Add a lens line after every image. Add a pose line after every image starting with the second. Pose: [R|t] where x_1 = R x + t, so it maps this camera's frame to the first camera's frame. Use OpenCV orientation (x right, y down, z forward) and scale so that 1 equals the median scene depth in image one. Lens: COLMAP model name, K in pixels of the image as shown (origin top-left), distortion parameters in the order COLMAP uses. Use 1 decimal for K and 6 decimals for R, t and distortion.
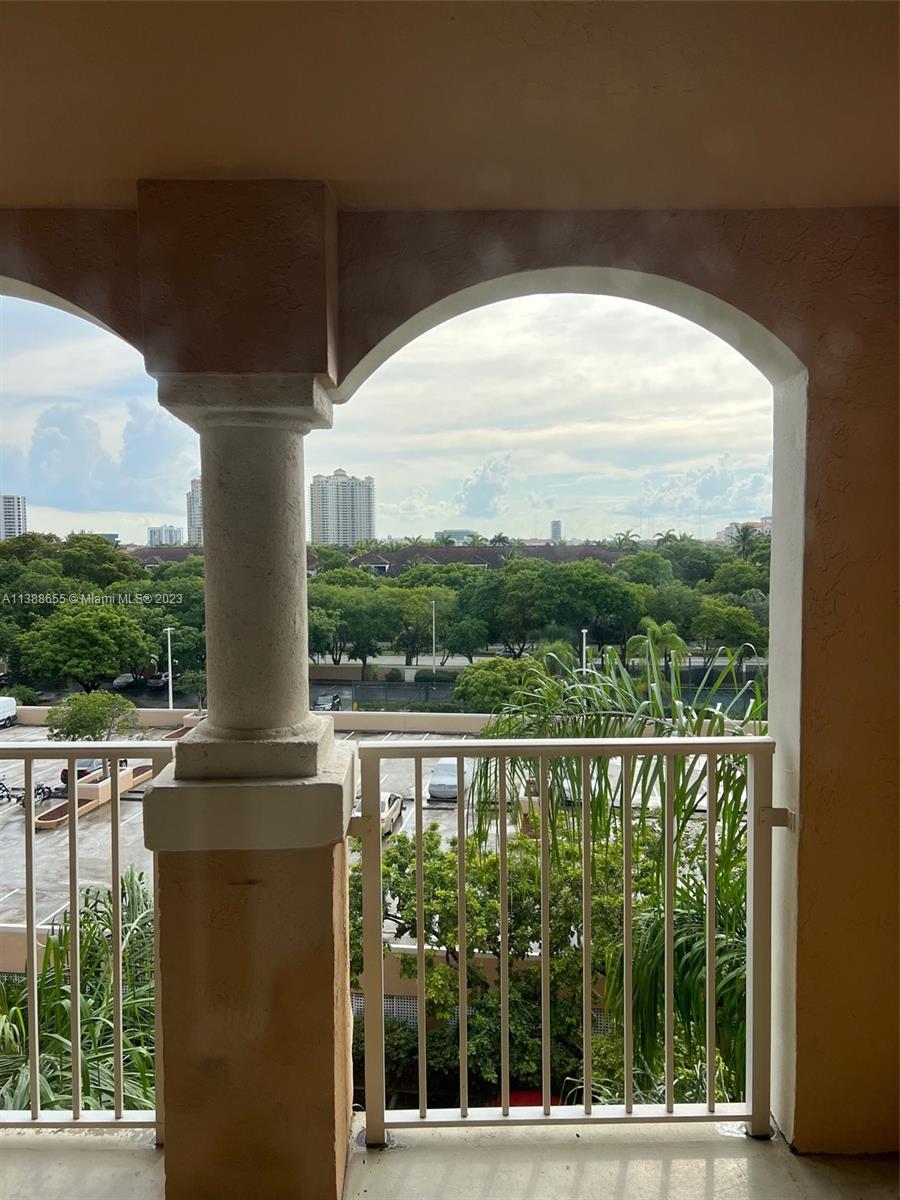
lens RADIAL K [[892.4, 0, 450.0], [0, 892.4, 600.0], [0, 0, 1]] dist [0.003671, -0.003640]
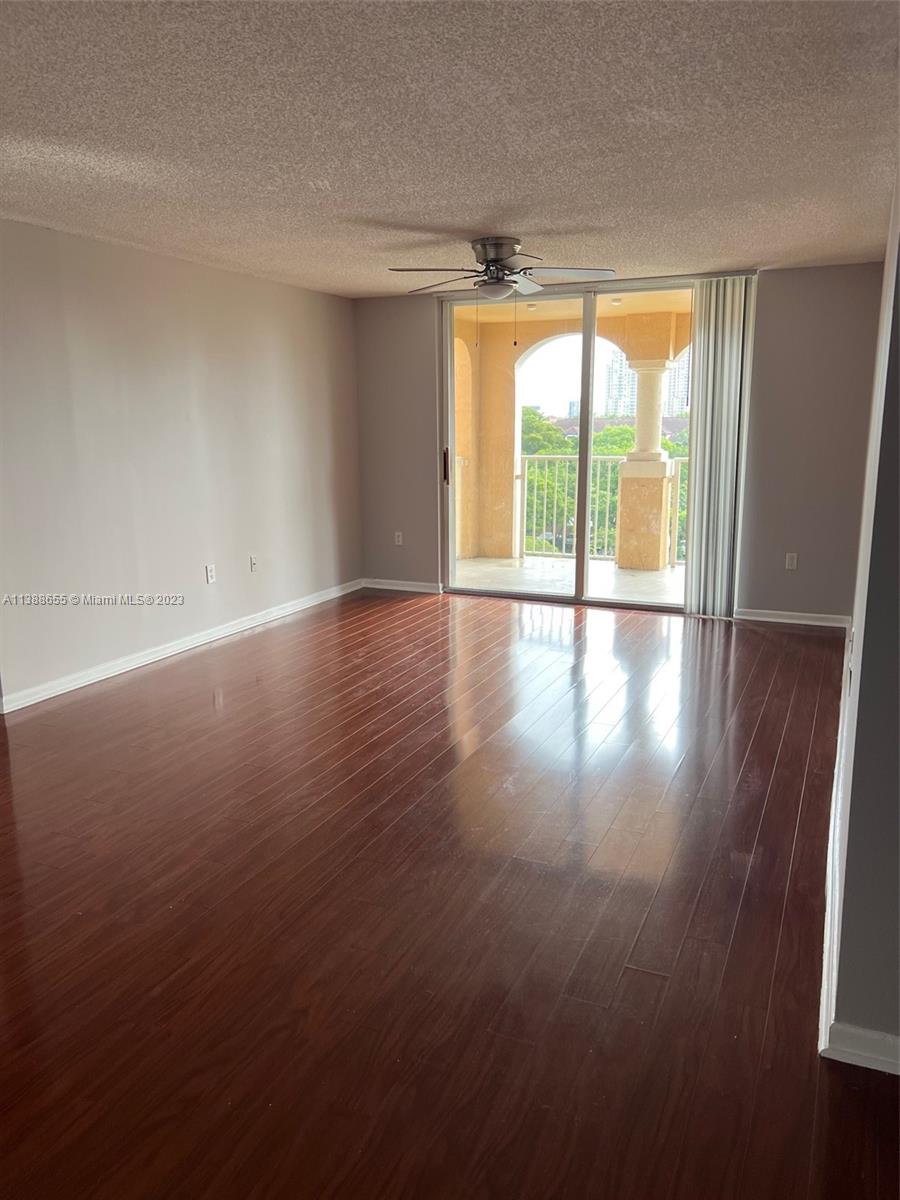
lens RADIAL K [[892.4, 0, 450.0], [0, 892.4, 600.0], [0, 0, 1]] dist [0.003671, -0.003640]
pose [[0.898336, 0.091840, -0.429603, 0.780031], [-0.030583, 0.988605, 0.147391, 0.251445], [0.438244, -0.119268, 0.890908, -3.060707]]
